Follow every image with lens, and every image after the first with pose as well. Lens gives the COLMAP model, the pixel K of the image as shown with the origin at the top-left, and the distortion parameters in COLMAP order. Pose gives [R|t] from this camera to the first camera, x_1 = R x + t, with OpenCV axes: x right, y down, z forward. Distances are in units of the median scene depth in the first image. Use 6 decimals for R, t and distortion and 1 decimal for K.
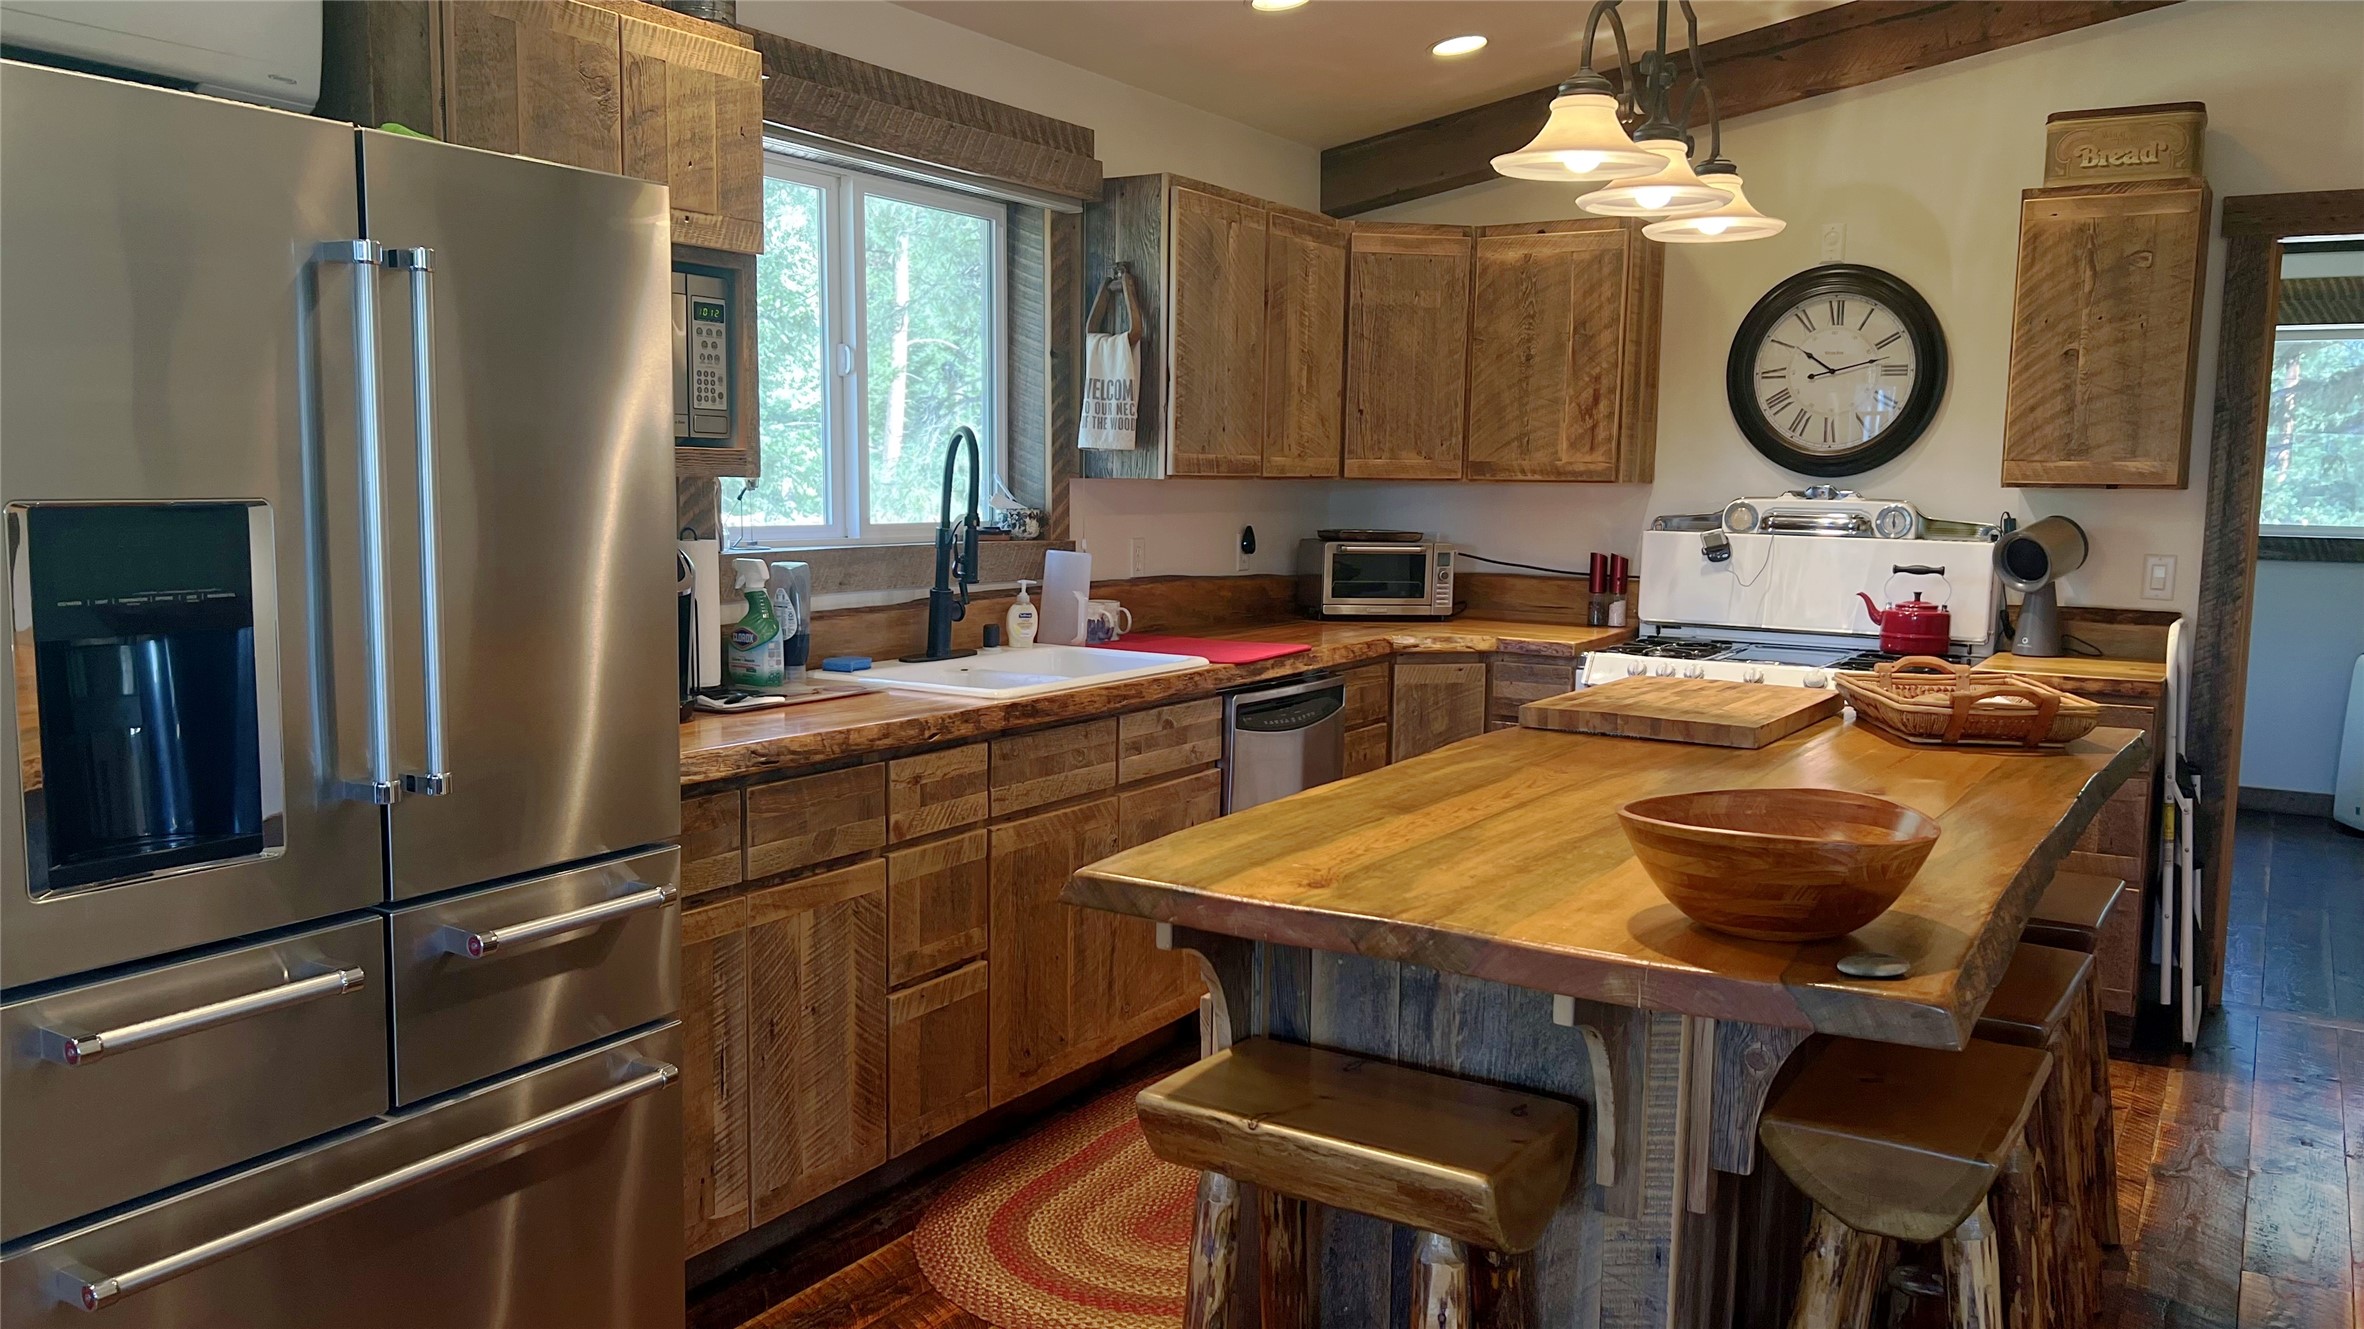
lens RADIAL K [[1784.0, 0, 1136.6], [0, 1784.0, 638.9], [0, 0, 1]] dist [-0.001834, -0.014341]
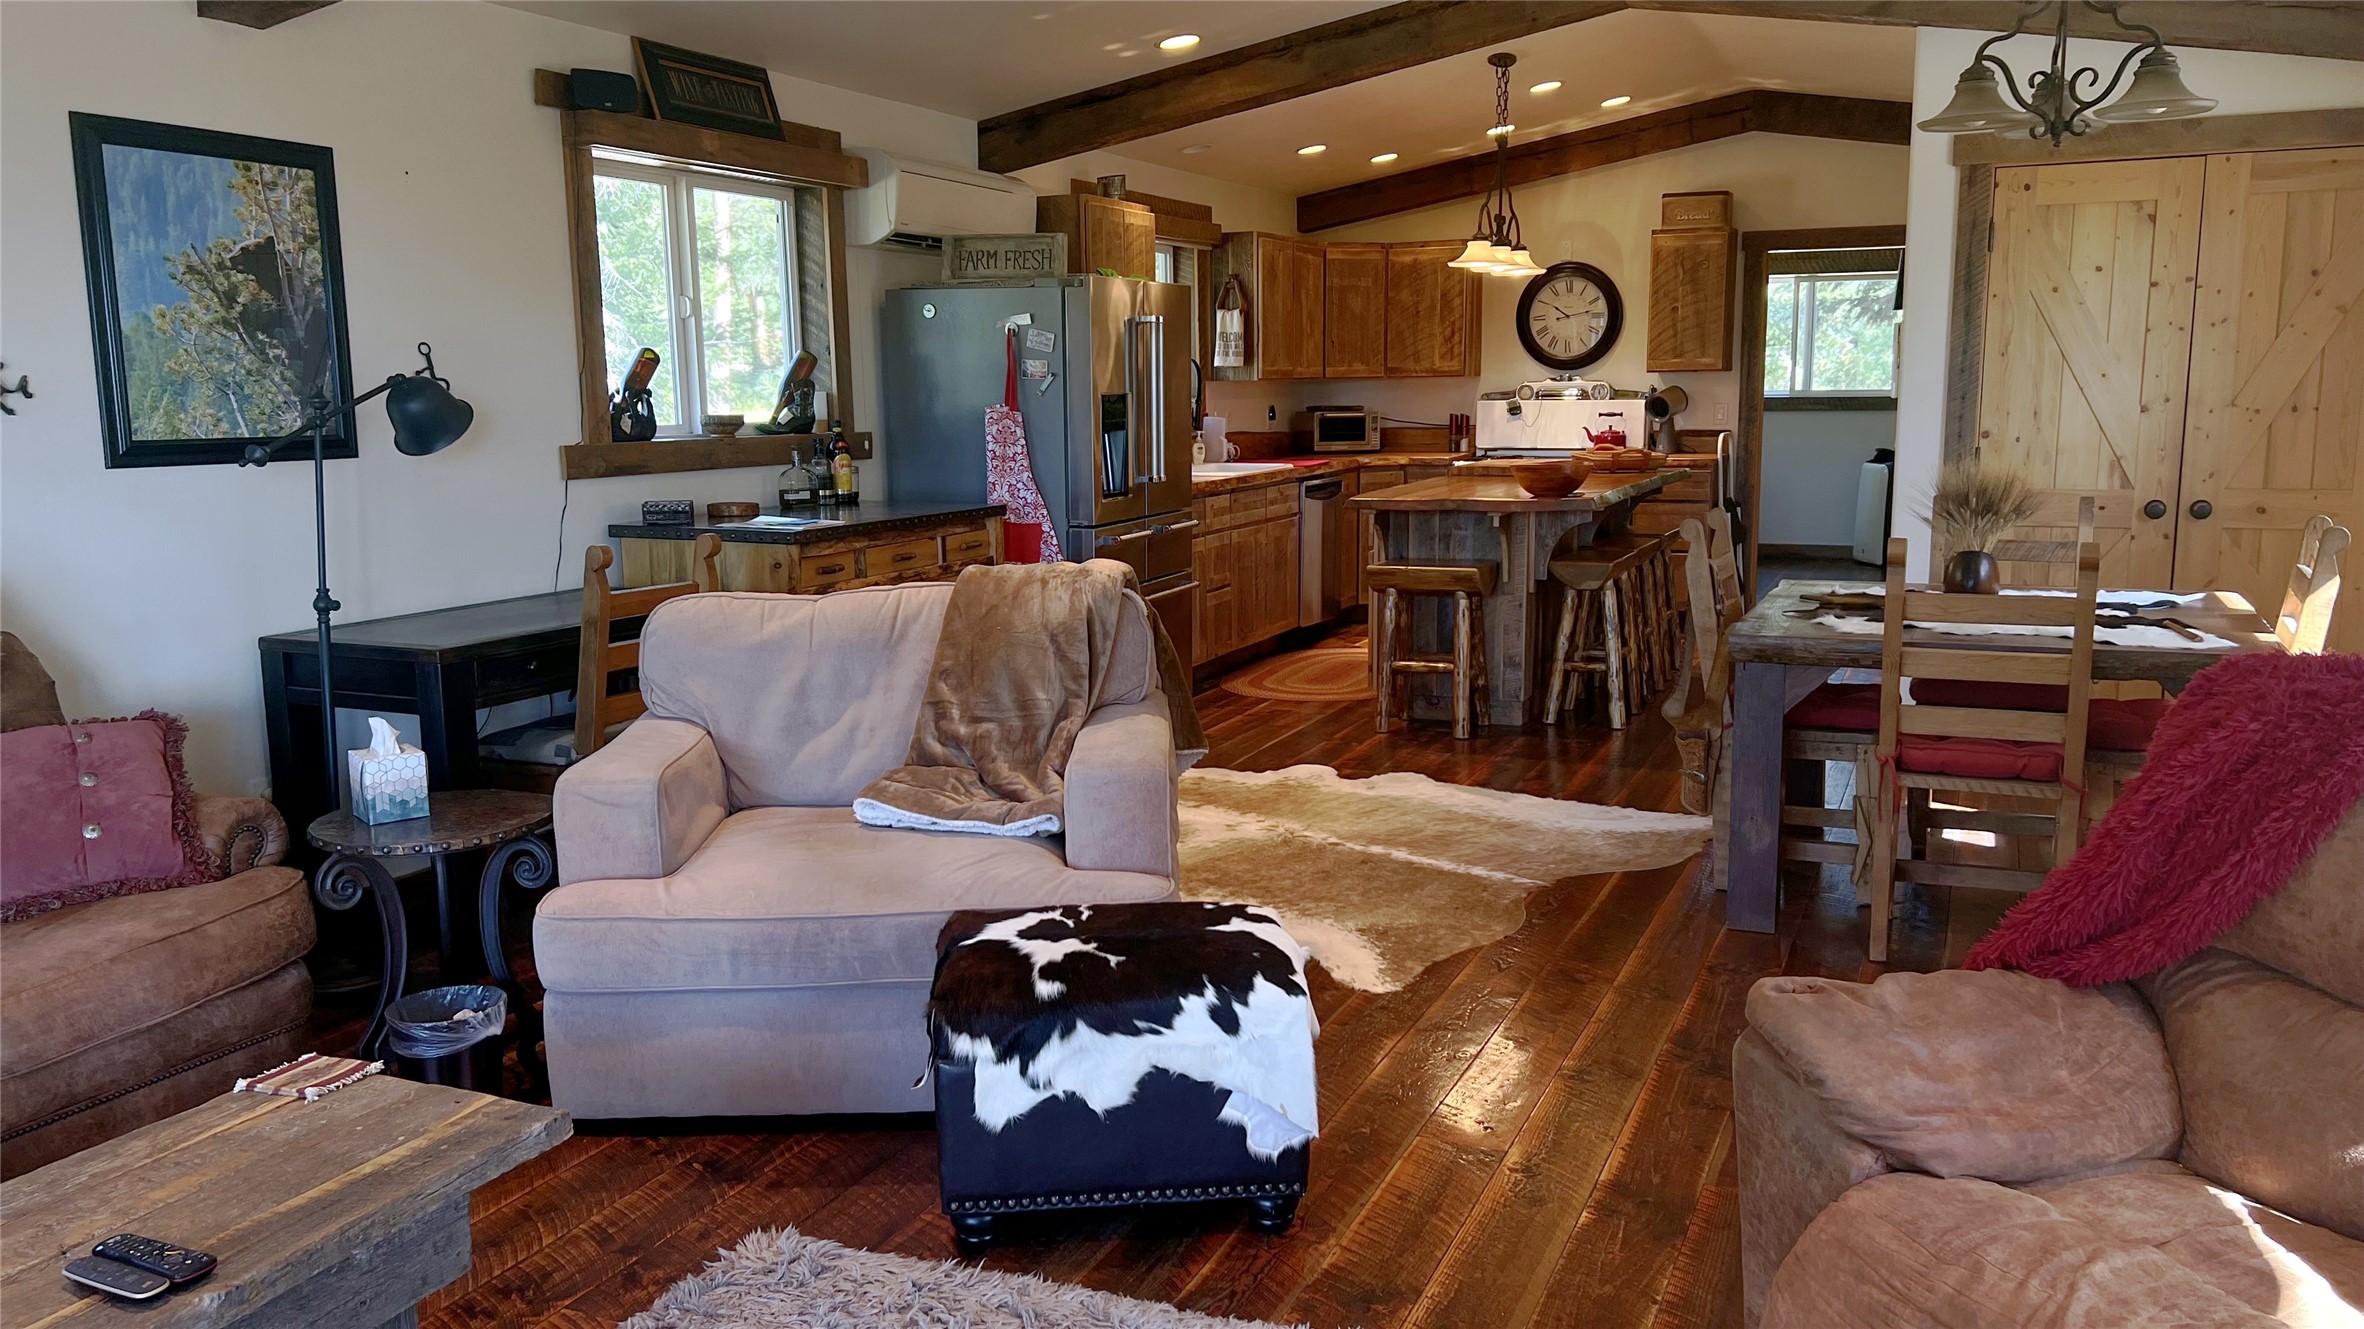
lens RADIAL K [[1784.0, 0, 1182.7], [0, 1784.0, 669.4], [0, 0, 1]] dist [-0.001834, -0.014341]
pose [[0.987842, -0.053112, 0.146108, -0.362477], [0.042980, 0.996503, 0.071649, 0.084939], [-0.149403, -0.064498, 0.986671, -0.968270]]
